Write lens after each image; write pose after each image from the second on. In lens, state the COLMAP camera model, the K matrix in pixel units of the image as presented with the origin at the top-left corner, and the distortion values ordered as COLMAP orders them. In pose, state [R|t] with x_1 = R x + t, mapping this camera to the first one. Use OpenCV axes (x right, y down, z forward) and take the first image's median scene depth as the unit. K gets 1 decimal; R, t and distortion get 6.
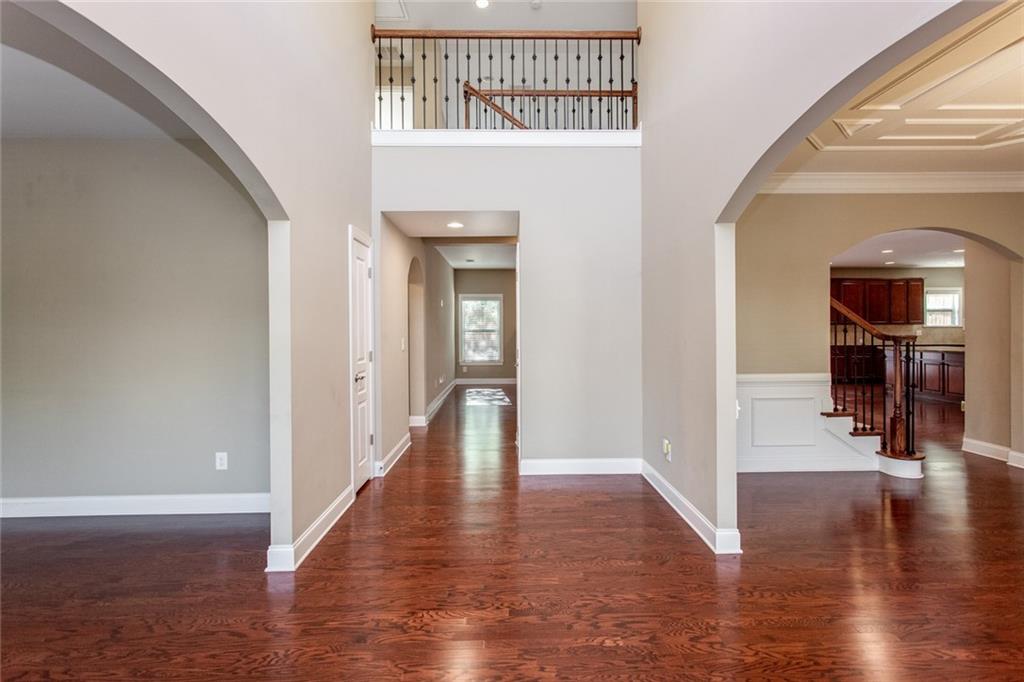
lens RADIAL K [[482.1, 0, 514.5], [0, 482.1, 341.0], [0, 0, 1]] dist [0.003409, 0.000121]
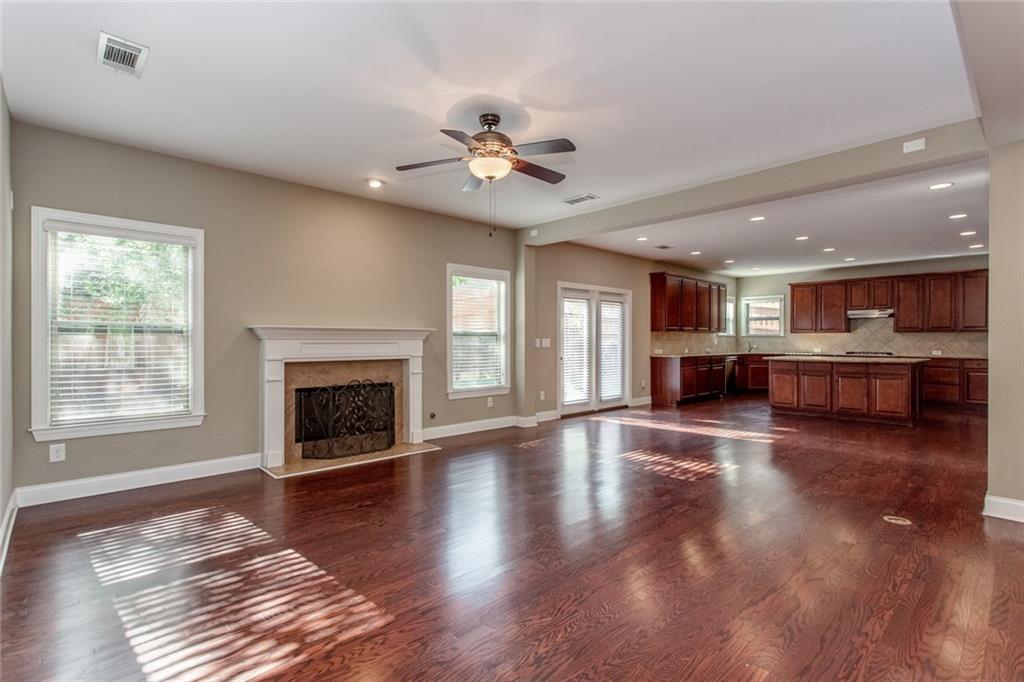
lens RADIAL K [[482.1, 0, 514.5], [0, 482.1, 341.0], [0, 0, 1]] dist [0.003409, 0.000121]
pose [[0.744441, 0.004432, 0.667674, -0.093384], [0.016143, 0.999566, -0.024634, -0.001490], [-0.667493, 0.029116, 0.744046, 0.574380]]
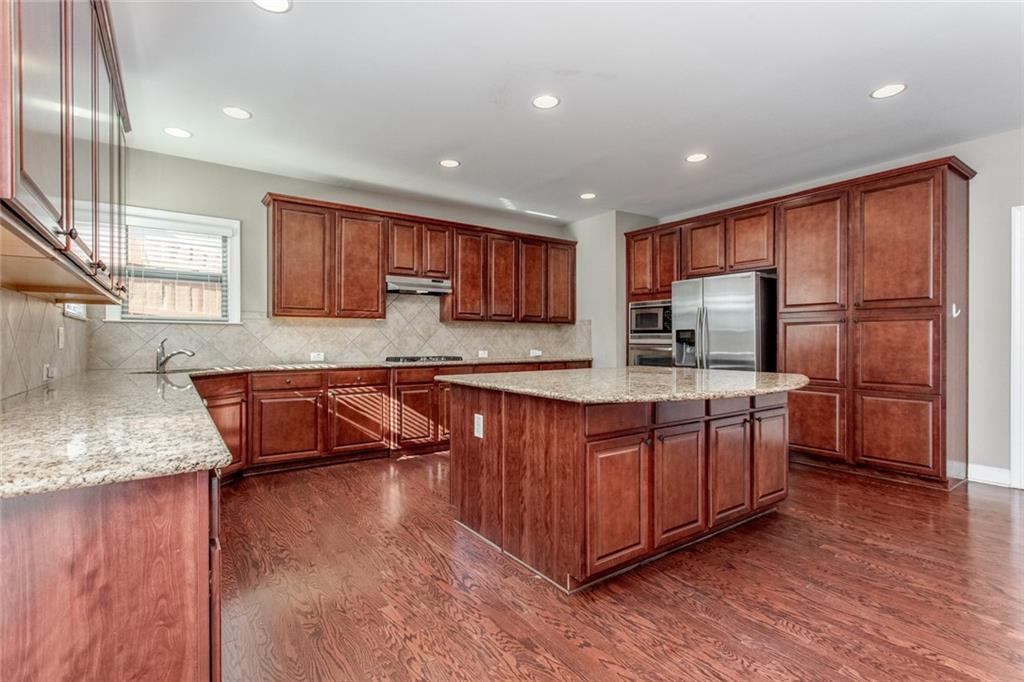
lens RADIAL K [[482.1, 0, 514.5], [0, 482.1, 341.0], [0, 0, 1]] dist [0.003409, 0.000121]
pose [[-0.563288, 0.002558, 0.826256, 0.511747], [0.028345, 0.999466, 0.016229, -0.012373], [-0.825774, 0.032562, -0.563060, 0.972818]]
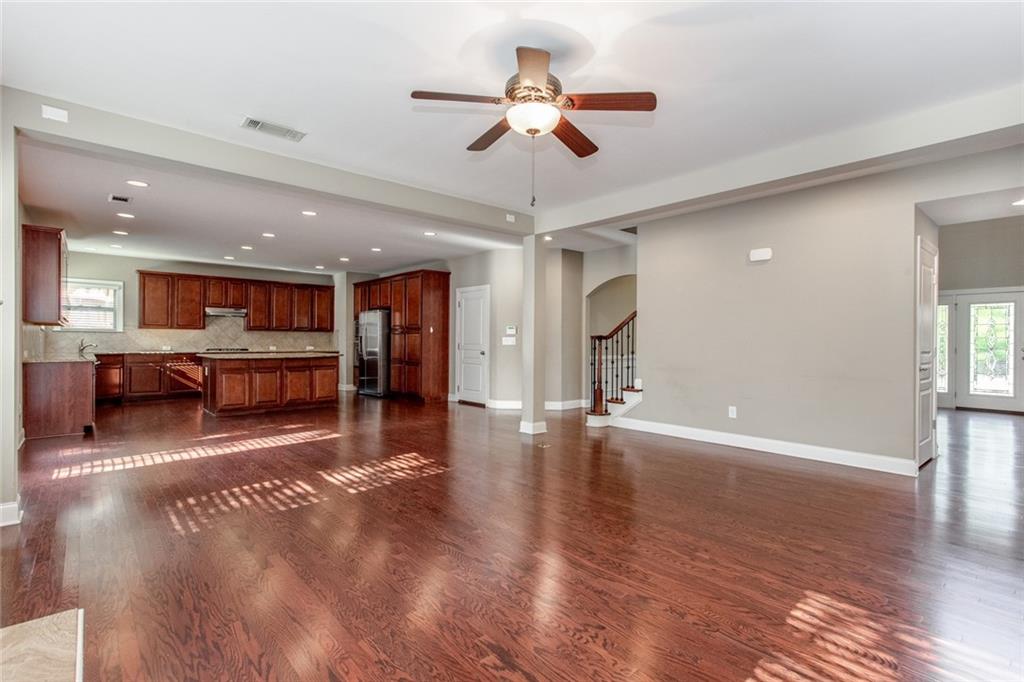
lens RADIAL K [[482.1, 0, 514.5], [0, 482.1, 341.0], [0, 0, 1]] dist [0.003409, 0.000121]
pose [[-0.647768, -0.000205, 0.761837, -0.079450], [0.019620, 0.999664, 0.016952, -0.011578], [-0.761585, 0.025928, -0.647547, 0.960602]]
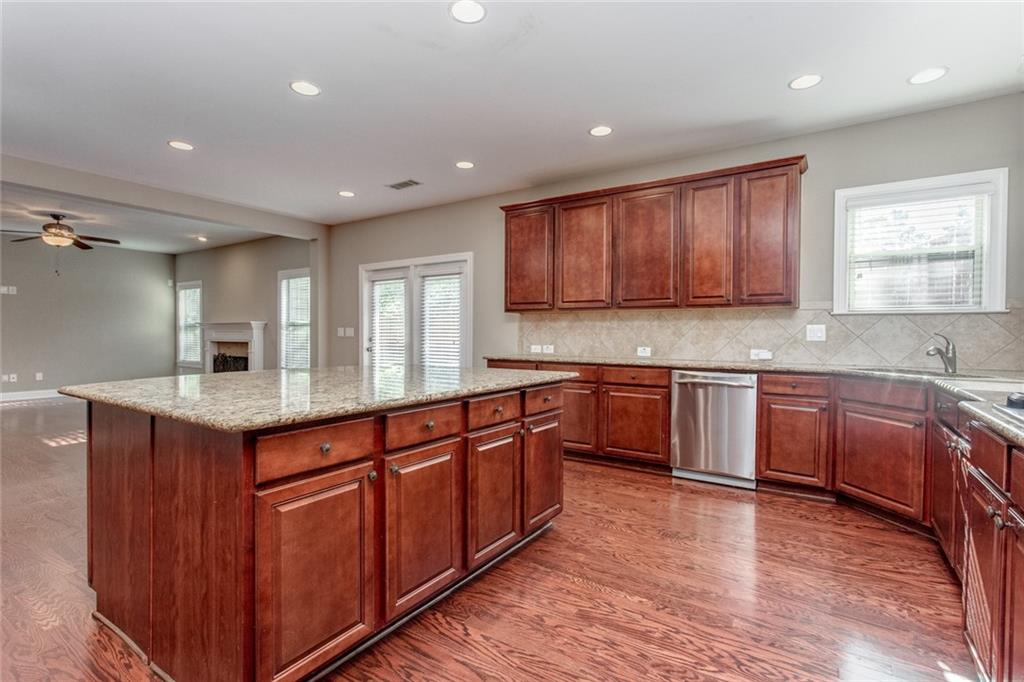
lens RADIAL K [[482.1, 0, 514.5], [0, 482.1, 341.0], [0, 0, 1]] dist [0.003409, 0.000121]
pose [[0.820928, 0.016414, -0.570795, 0.874745], [-0.024323, 0.999685, -0.006235, -0.003925], [0.570513, 0.019002, 0.821069, 0.635989]]
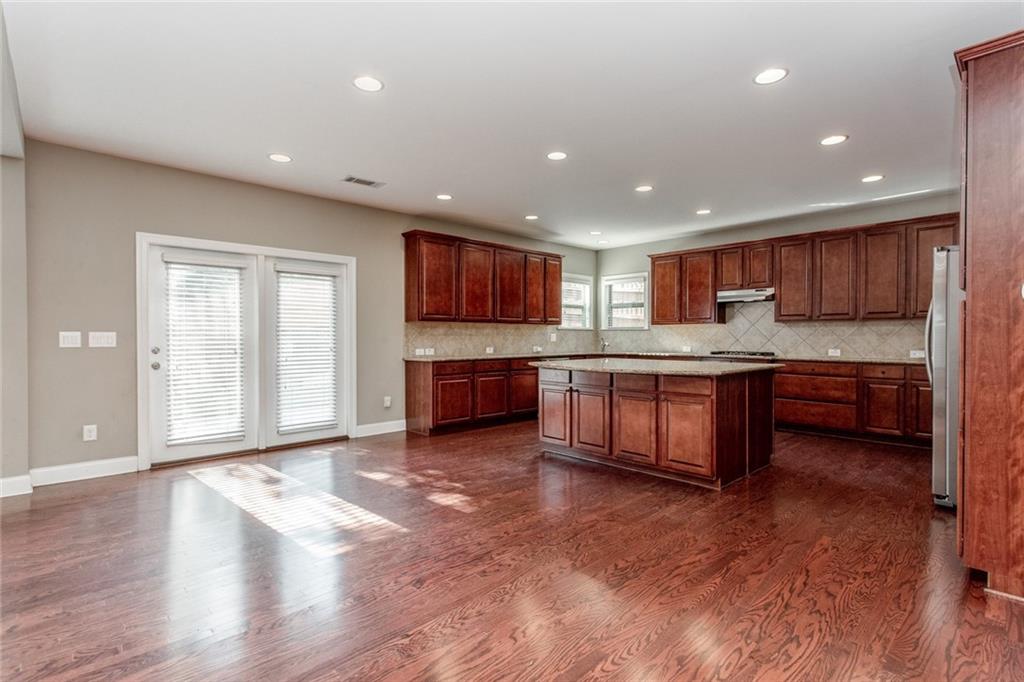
lens RADIAL K [[482.1, 0, 514.5], [0, 482.1, 341.0], [0, 0, 1]] dist [0.003409, 0.000121]
pose [[0.742055, -0.002860, 0.670333, 0.344832], [0.019226, 0.999670, -0.017018, -0.000964], [-0.670064, 0.025516, 0.741865, 0.544439]]
